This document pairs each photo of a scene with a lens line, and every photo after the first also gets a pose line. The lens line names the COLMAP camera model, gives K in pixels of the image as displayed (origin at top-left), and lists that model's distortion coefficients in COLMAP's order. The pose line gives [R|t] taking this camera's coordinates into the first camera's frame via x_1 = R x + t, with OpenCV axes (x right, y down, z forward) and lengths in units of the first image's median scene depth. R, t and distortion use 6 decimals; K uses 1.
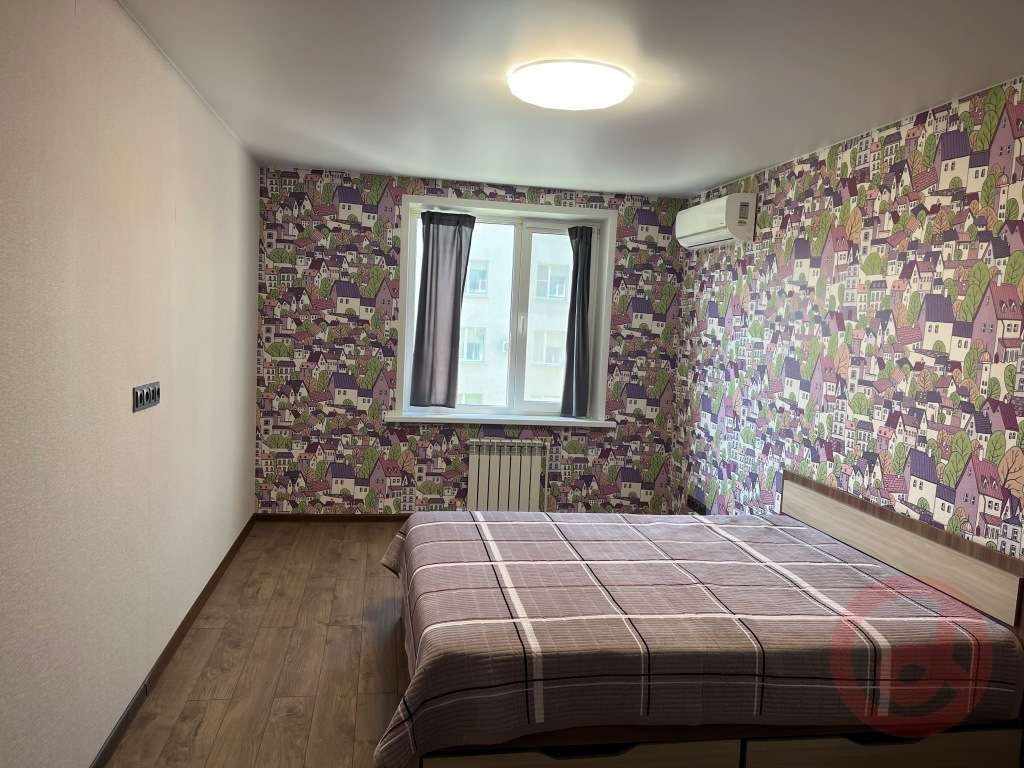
lens RADIAL K [[776.8, 0, 517.1], [0, 776.8, 389.8], [0, 0, 1]] dist [0.060132, -0.098011]
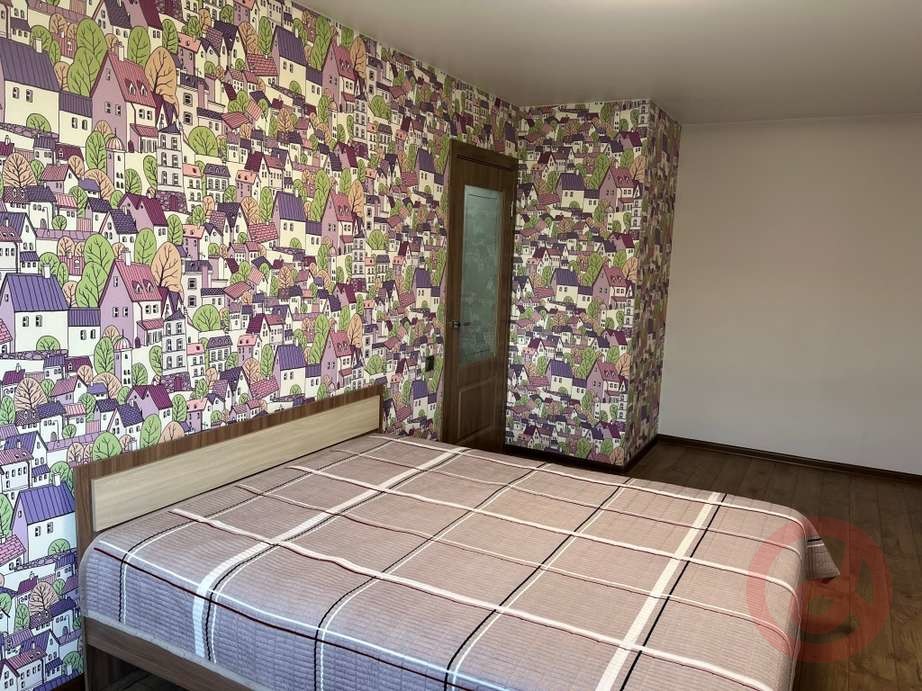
lens RADIAL K [[699.4, 0, 465.6], [0, 699.4, 350.7], [0, 0, 1]] dist [0.060132, -0.098011]
pose [[-0.786389, -0.174064, 0.592701, -0.228025], [-0.024690, 0.967569, 0.251398, -0.152715], [-0.617238, 0.183063, -0.765183, 1.531733]]
